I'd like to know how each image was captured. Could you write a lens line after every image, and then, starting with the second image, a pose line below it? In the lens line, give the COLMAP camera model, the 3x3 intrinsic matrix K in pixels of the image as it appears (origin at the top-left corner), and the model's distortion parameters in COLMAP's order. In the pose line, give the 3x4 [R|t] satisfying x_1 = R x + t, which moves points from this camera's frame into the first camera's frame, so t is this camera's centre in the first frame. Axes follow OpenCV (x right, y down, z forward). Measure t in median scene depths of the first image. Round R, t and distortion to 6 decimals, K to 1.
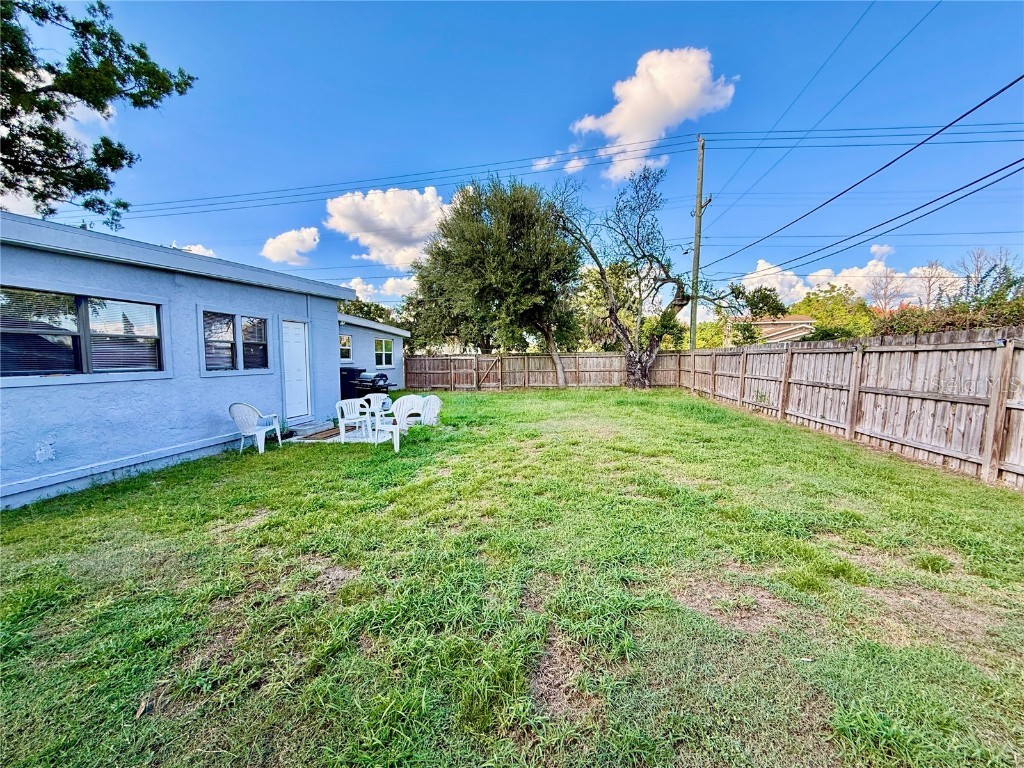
lens RADIAL K [[408.7, 0, 510.1], [0, 408.7, 384.1], [0, 0, 1]] dist [0.000343, 0.000239]
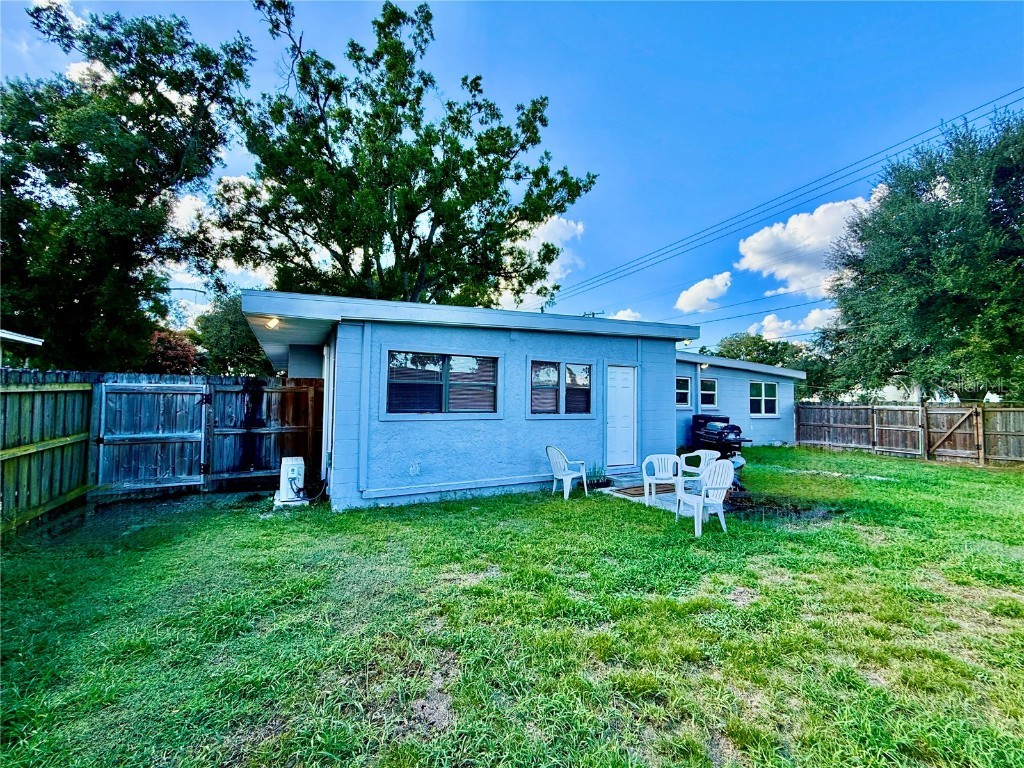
lens RADIAL K [[408.7, 0, 510.1], [0, 408.7, 384.1], [0, 0, 1]] dist [0.000343, 0.000239]
pose [[0.605886, -0.014062, -0.795427, 0.094877], [-0.071289, 0.994862, -0.071889, -0.025596], [0.792351, 0.100262, 0.601771, 0.242556]]
